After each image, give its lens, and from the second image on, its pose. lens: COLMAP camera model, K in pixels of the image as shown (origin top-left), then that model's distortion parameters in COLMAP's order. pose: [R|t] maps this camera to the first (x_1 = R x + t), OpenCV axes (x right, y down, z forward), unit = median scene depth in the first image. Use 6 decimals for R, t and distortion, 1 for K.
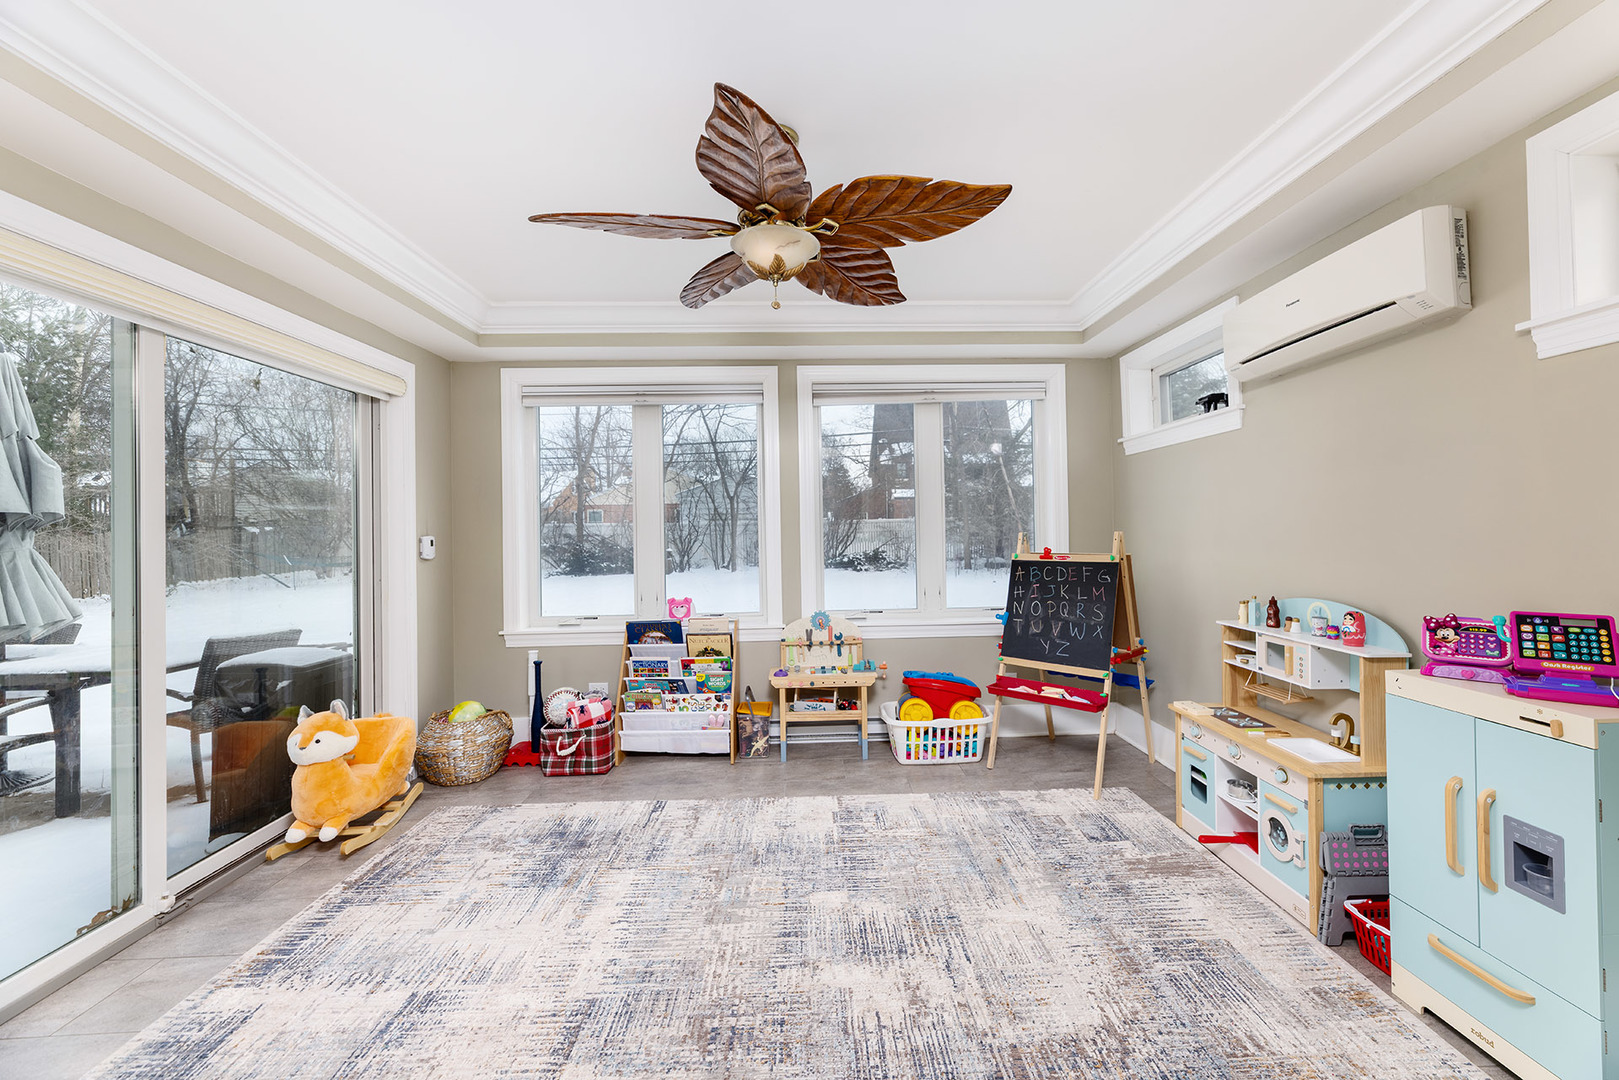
lens RADIAL K [[655.2, 0, 827.0], [0, 655.2, 523.8], [0, 0, 1]] dist [-0.001490, -0.000365]
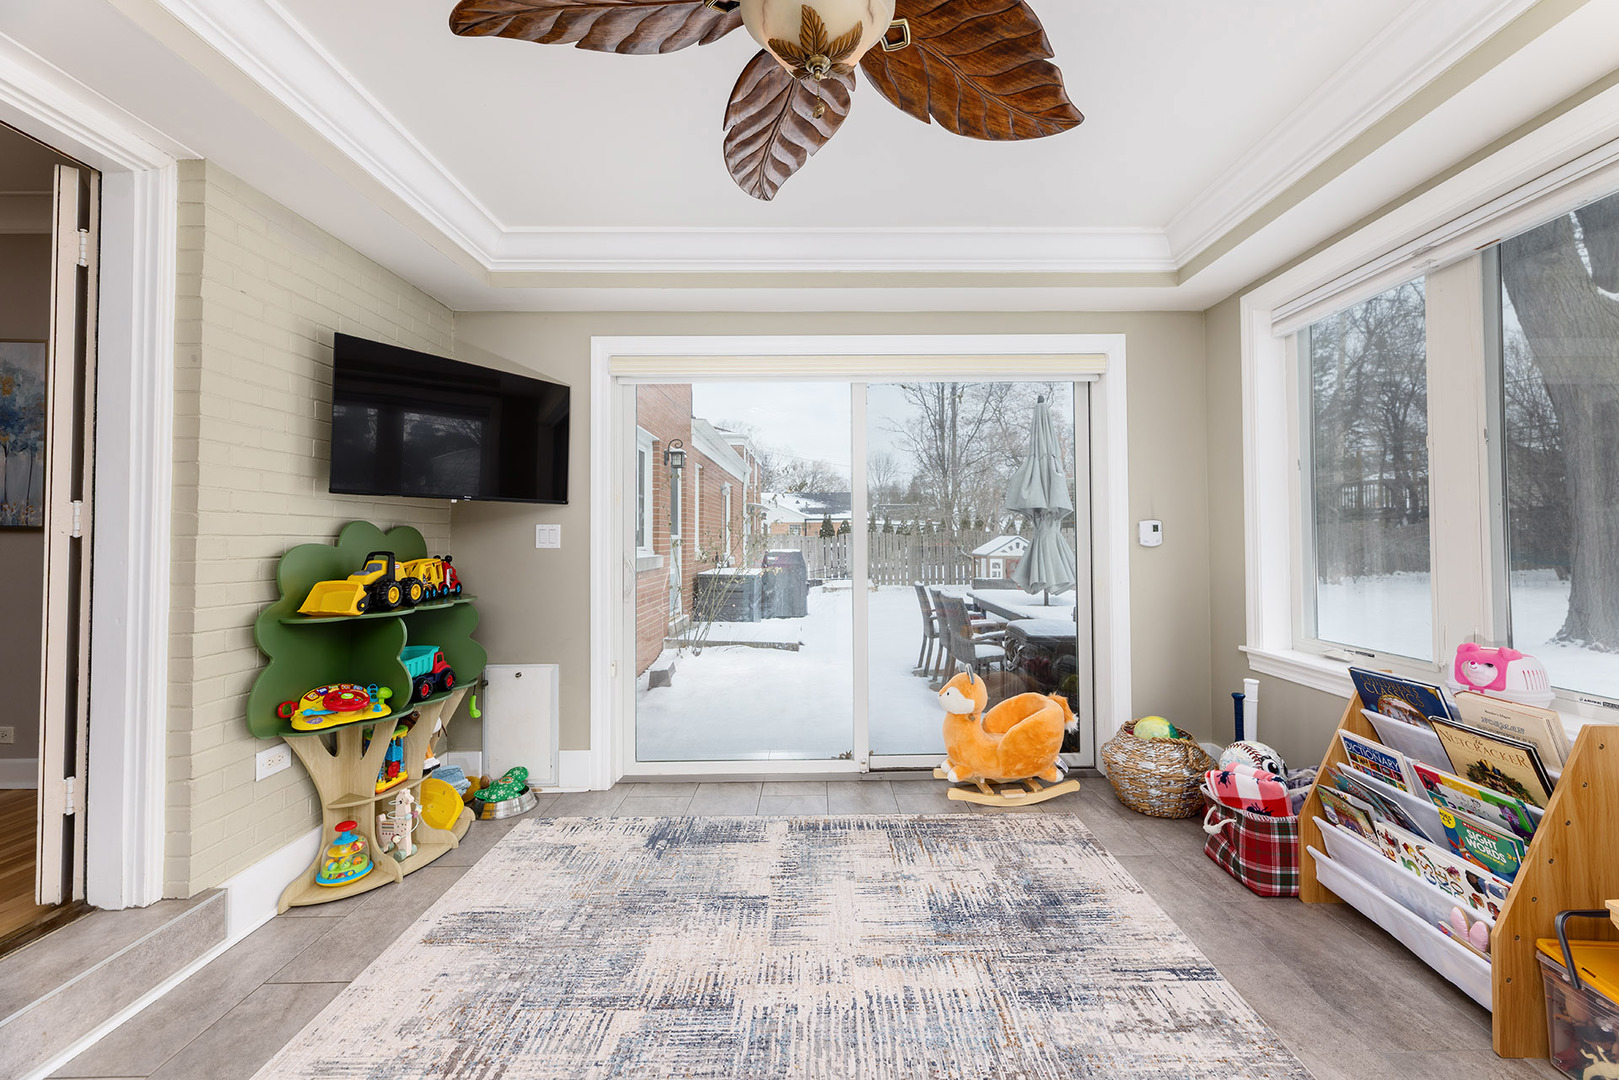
lens RADIAL K [[655.2, 0, 827.0], [0, 655.2, 523.8], [0, 0, 1]] dist [-0.001490, -0.000365]
pose [[-0.025726, -0.001875, -0.999667, 0.304103], [0.017432, 0.999845, -0.002324, 0.018835], [0.999517, -0.017486, -0.025690, 0.611762]]
